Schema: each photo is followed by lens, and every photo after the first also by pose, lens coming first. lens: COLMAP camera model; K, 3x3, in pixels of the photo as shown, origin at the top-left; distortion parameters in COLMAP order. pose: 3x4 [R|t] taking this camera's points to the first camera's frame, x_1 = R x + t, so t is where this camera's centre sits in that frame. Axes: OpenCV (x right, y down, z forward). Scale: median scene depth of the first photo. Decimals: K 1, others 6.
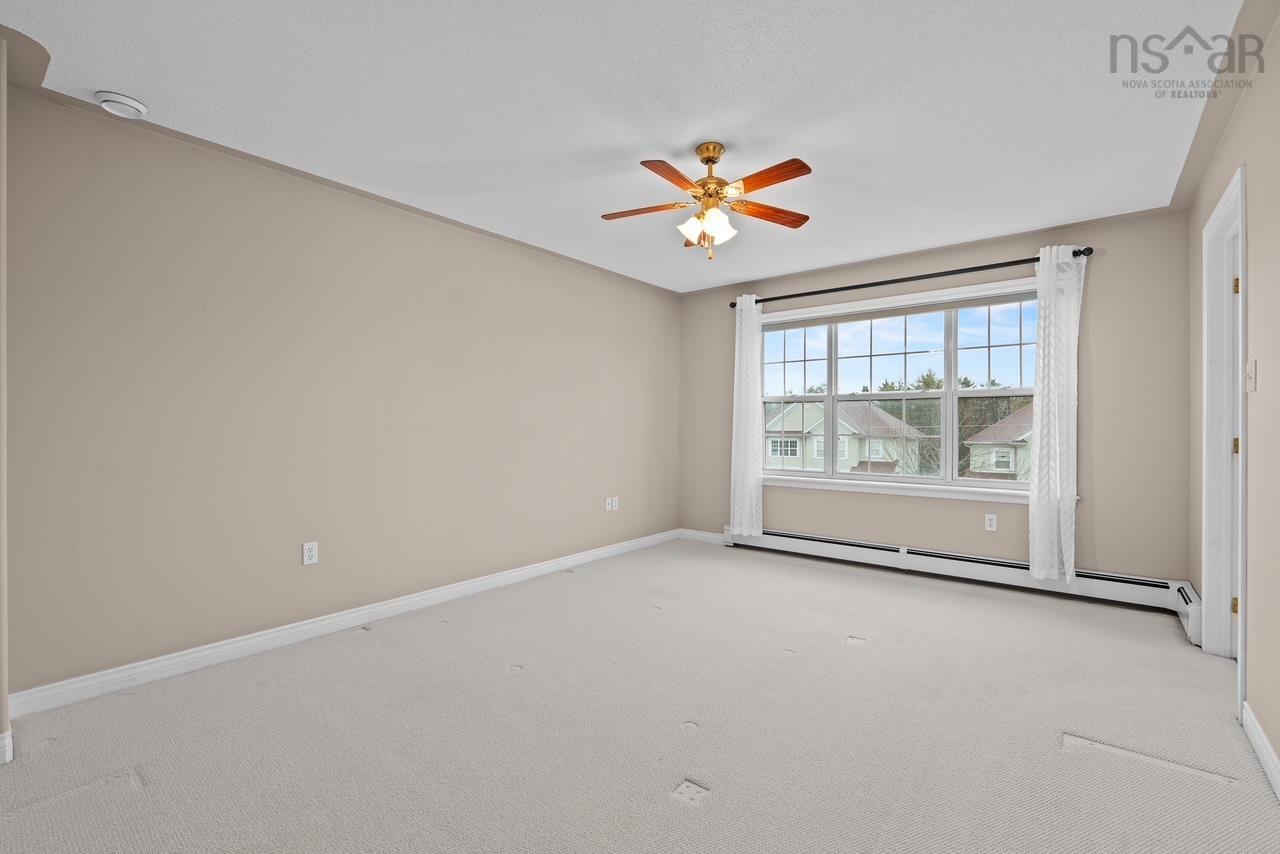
lens RADIAL K [[559.9, 0, 637.4], [0, 559.9, 428.4], [0, 0, 1]] dist [-0.006234, 0.000993]
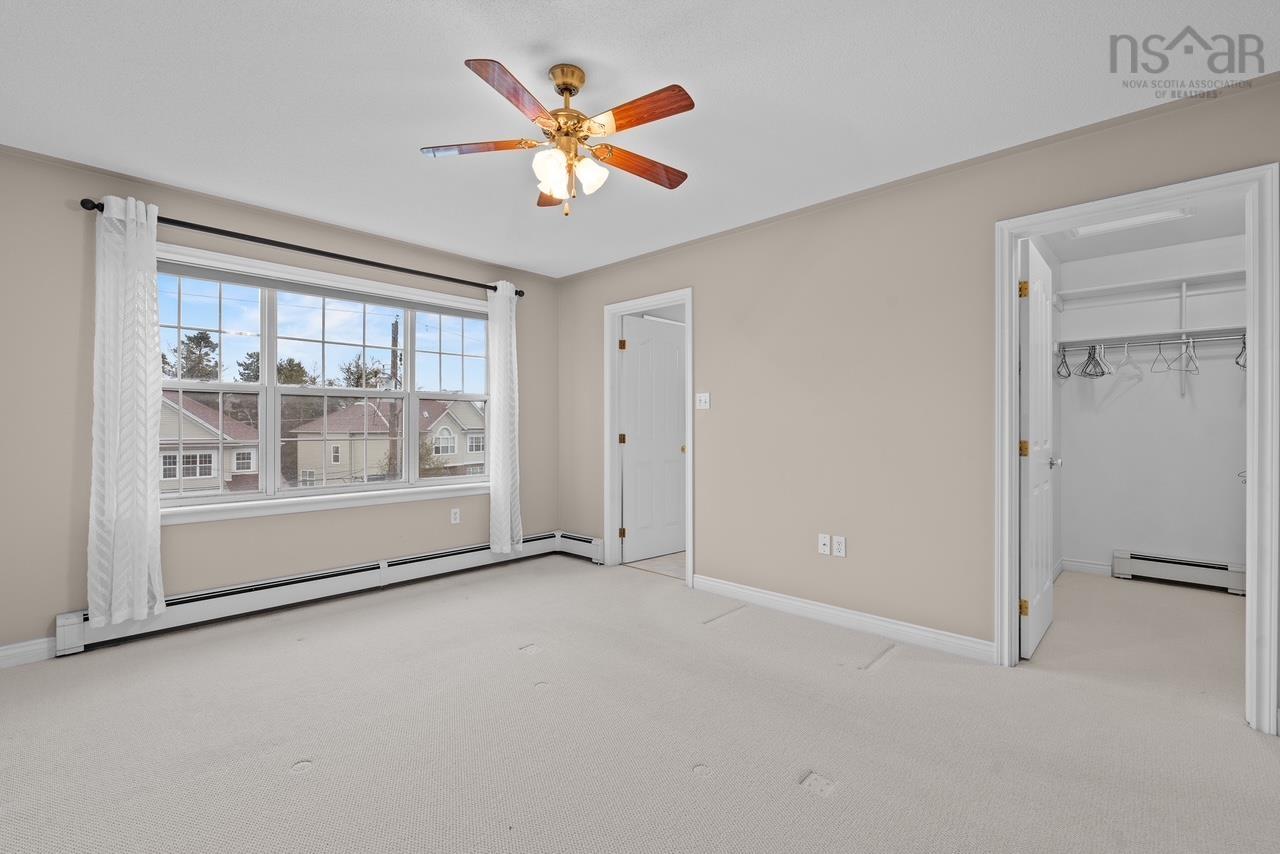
lens RADIAL K [[559.9, 0, 640.7], [0, 559.9, 426.7], [0, 0, 1]] dist [-0.006234, 0.000993]
pose [[0.074121, -0.001700, 0.997248, -0.394579], [0.005620, 0.999983, 0.001287, -0.004288], [-0.997233, 0.005509, 0.074130, 0.514953]]
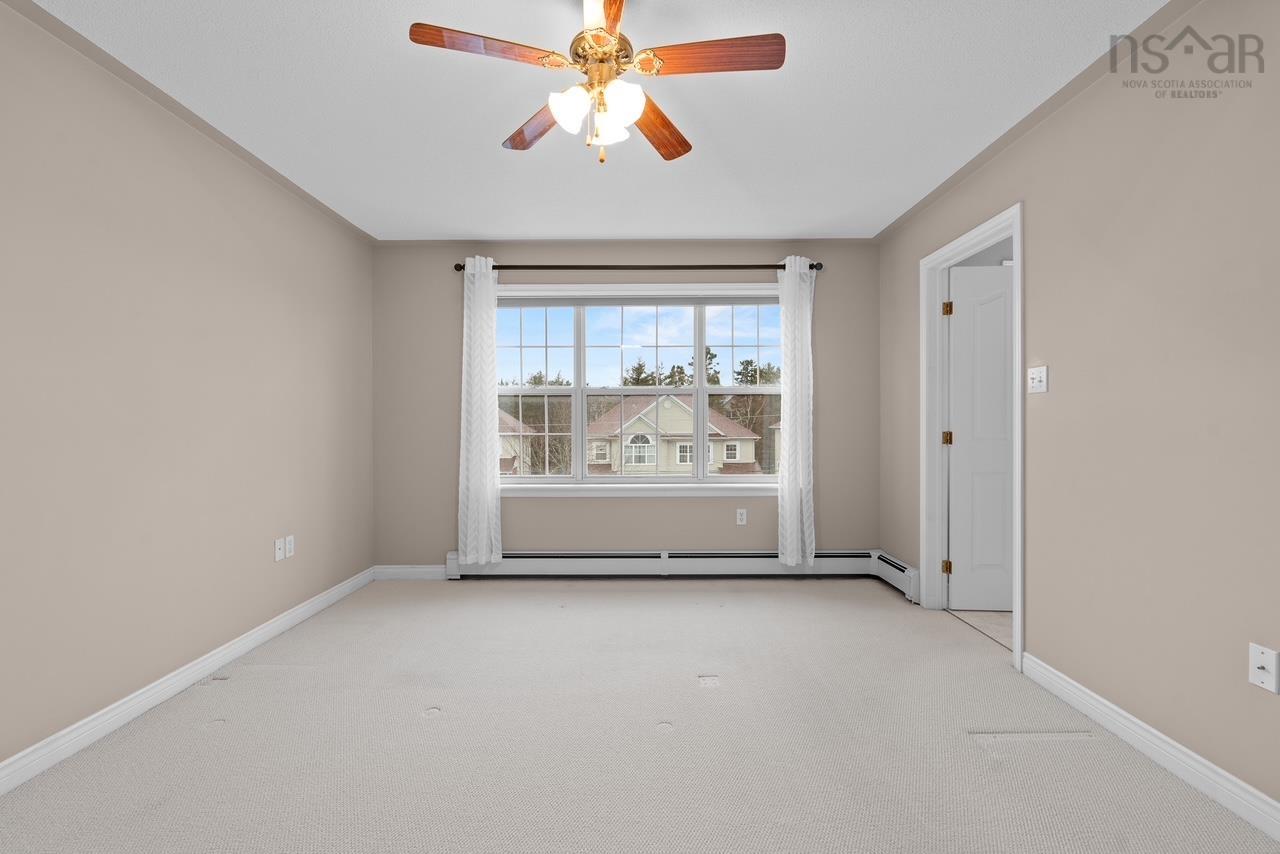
lens RADIAL K [[559.9, 0, 640.5], [0, 559.9, 428.7], [0, 0, 1]] dist [-0.006234, 0.000993]
pose [[0.777221, -0.009654, 0.629153, -0.147096], [0.007438, 0.999953, 0.006155, -0.000969], [-0.629183, -0.000104, 0.777257, 0.291104]]
